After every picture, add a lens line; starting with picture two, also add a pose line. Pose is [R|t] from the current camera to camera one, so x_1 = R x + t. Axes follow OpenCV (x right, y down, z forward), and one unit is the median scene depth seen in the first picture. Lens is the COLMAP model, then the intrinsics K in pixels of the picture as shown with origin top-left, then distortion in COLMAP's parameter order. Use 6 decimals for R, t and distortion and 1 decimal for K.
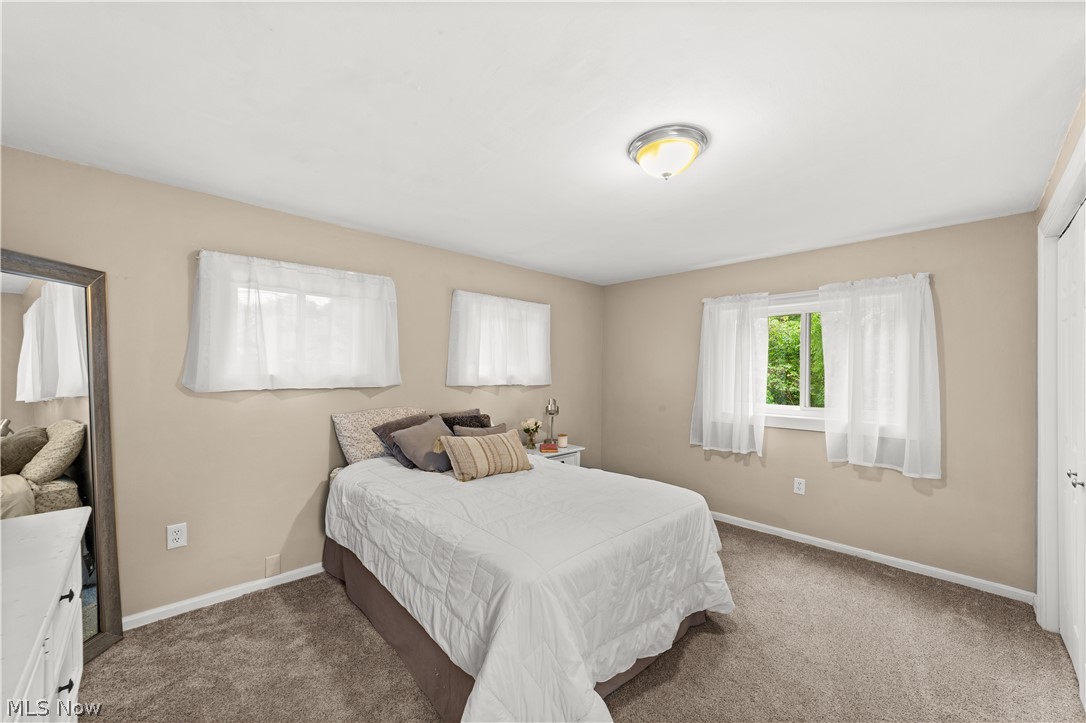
lens RADIAL K [[419.8, 0, 539.1], [0, 419.8, 370.5], [0, 0, 1]] dist [-0.002147, 0.000713]
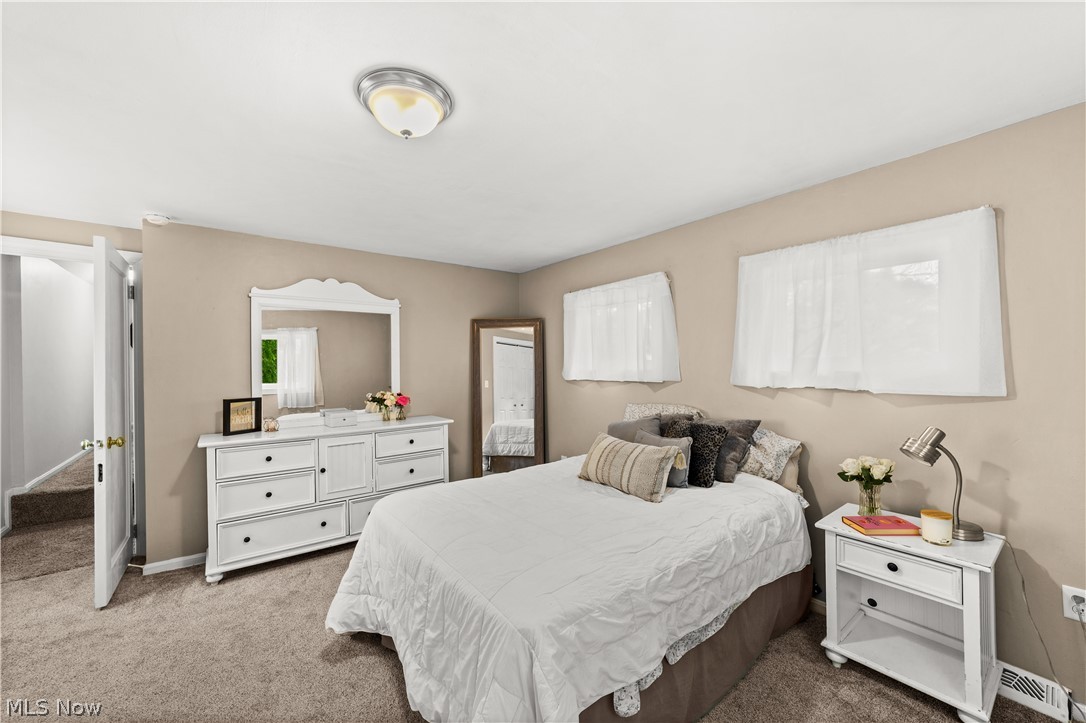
lens RADIAL K [[419.8, 0, 539.1], [0, 419.8, 370.5], [0, 0, 1]] dist [-0.002147, 0.000713]
pose [[-0.101995, 0.008053, -0.994752, 0.679780], [0.009815, 0.999927, 0.007088, 0.000864], [0.994737, -0.009041, -0.102066, 0.843372]]
